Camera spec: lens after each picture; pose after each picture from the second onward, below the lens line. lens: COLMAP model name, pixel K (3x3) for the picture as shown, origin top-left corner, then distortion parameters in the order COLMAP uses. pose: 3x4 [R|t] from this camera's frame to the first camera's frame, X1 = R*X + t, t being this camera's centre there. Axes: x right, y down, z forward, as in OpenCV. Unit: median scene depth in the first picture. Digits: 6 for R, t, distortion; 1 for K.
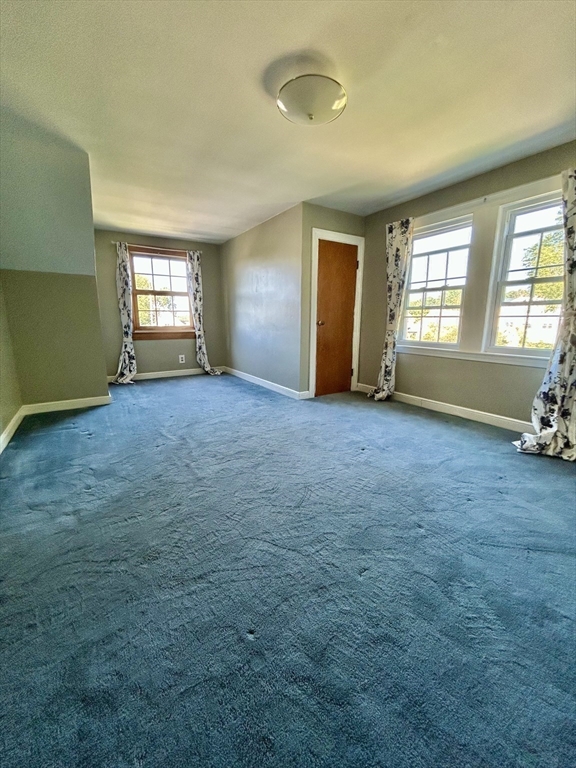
lens RADIAL K [[311.8, 0, 288.0], [0, 311.8, 384.0], [0, 0, 1]] dist [0.007713, 0.000267]
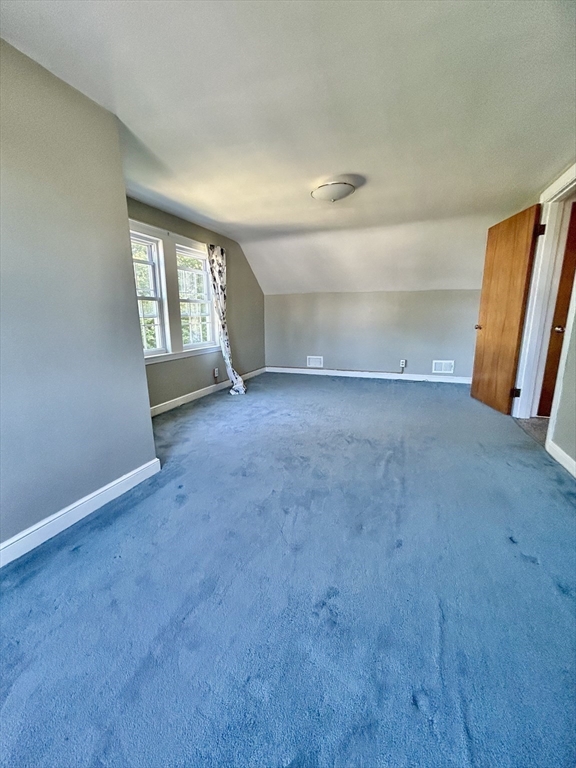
lens RADIAL K [[311.8, 0, 288.0], [0, 311.8, 384.0], [0, 0, 1]] dist [0.007713, 0.000267]
pose [[-0.588757, -0.166062, 0.791068, -0.760575], [0.165100, 0.933331, 0.318803, -0.338290], [-0.791269, 0.318303, -0.522089, 1.462981]]
